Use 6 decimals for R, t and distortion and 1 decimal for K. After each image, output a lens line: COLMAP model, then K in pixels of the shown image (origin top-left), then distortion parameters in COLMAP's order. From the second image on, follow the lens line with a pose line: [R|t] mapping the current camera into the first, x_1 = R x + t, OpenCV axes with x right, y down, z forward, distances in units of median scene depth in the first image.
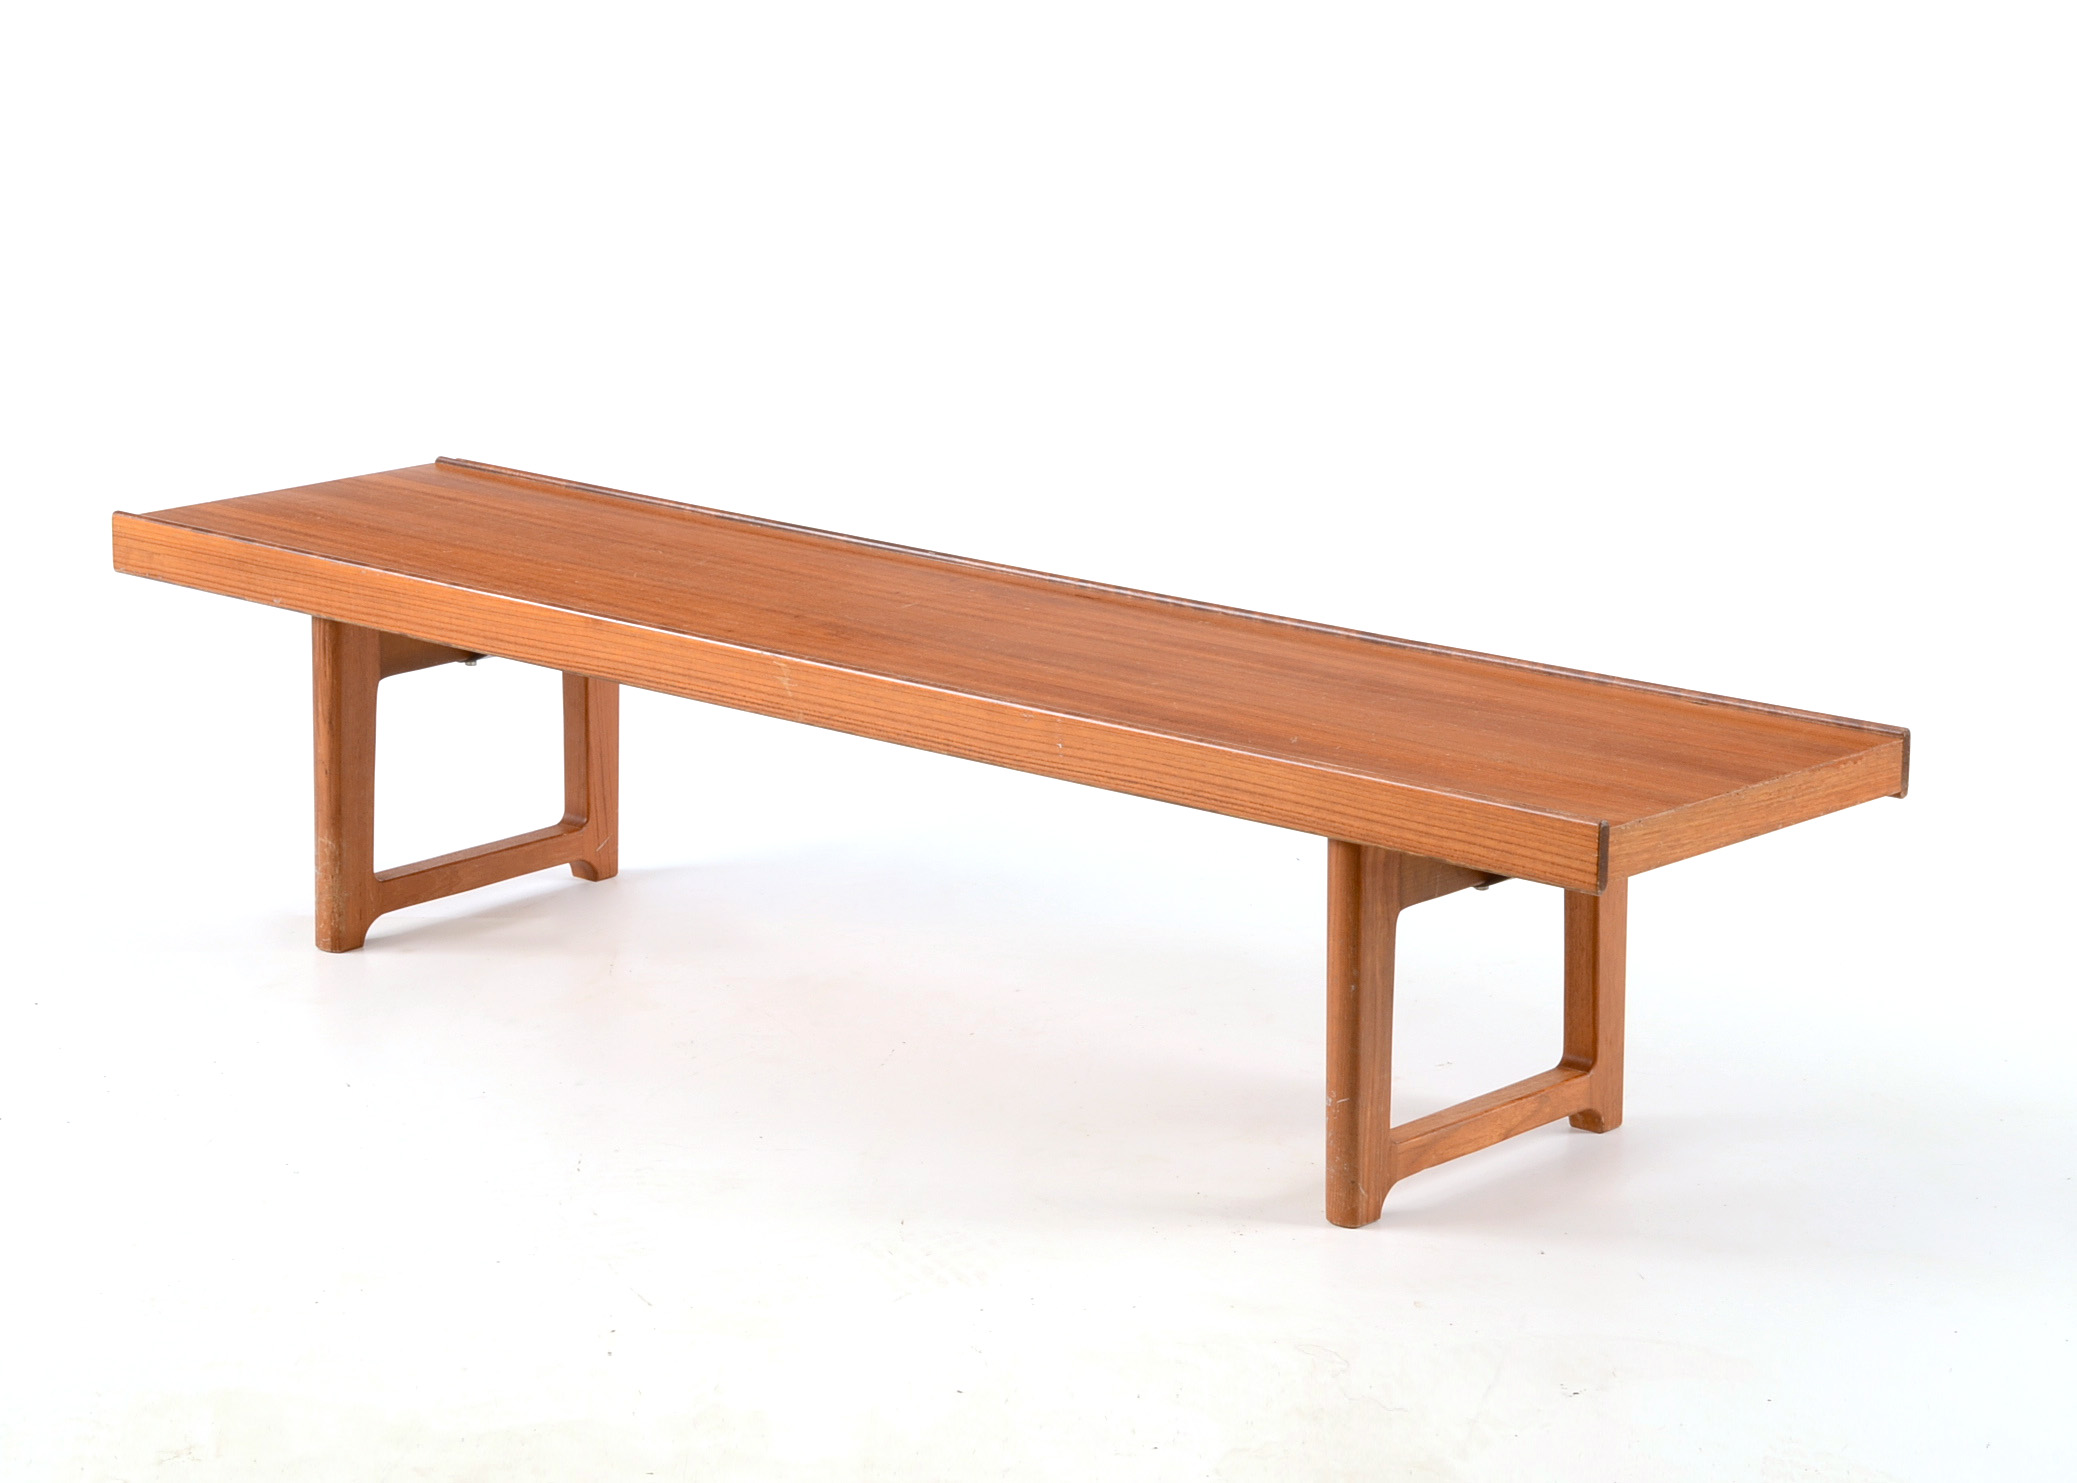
lens RADIAL K [[5616.2, 0, 1038.5], [0, 5616.2, 741.5], [0, 0, 1]] dist [0.607891, -0.239419]
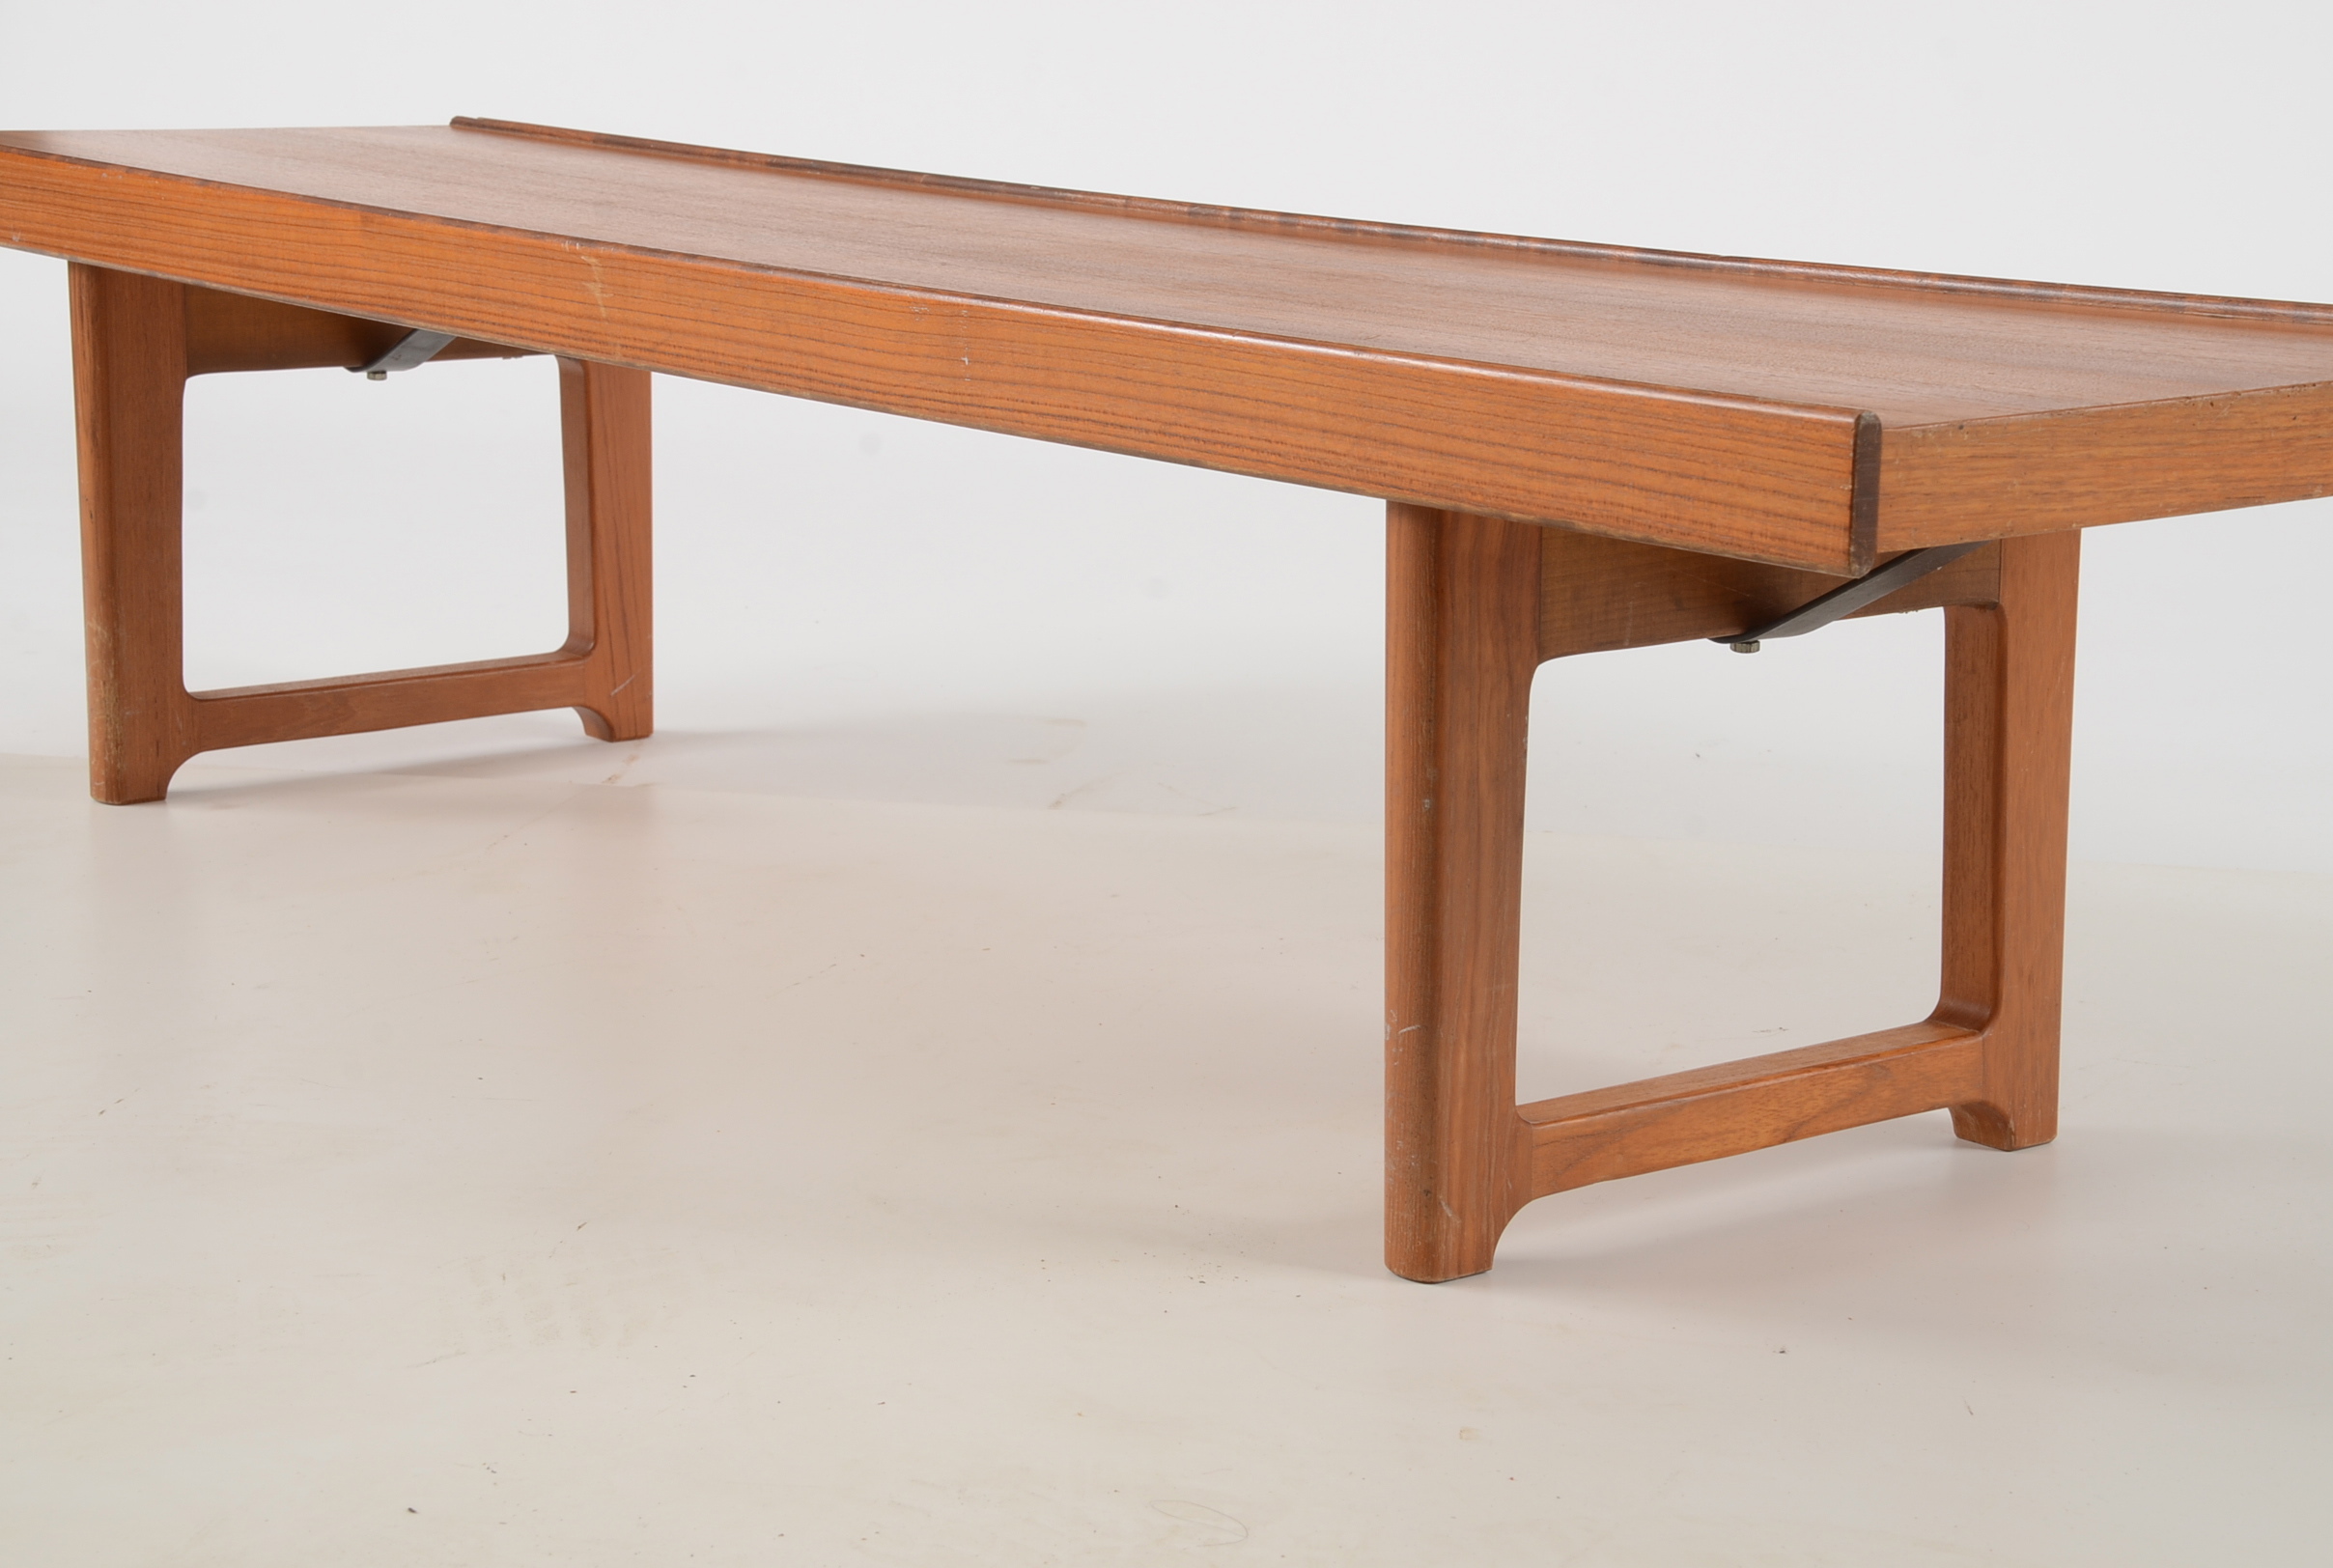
lens RADIAL K [[4694.4, 0, 1166.5], [0, 4694.4, 784.0], [0, 0, 1]] dist [0.371626, 0.637167]
pose [[0.979557, 0.036151, -0.197891, 0.114131], [-0.044526, 0.998284, -0.038035, 0.057904], [0.196176, 0.046069, 0.979486, 0.571566]]
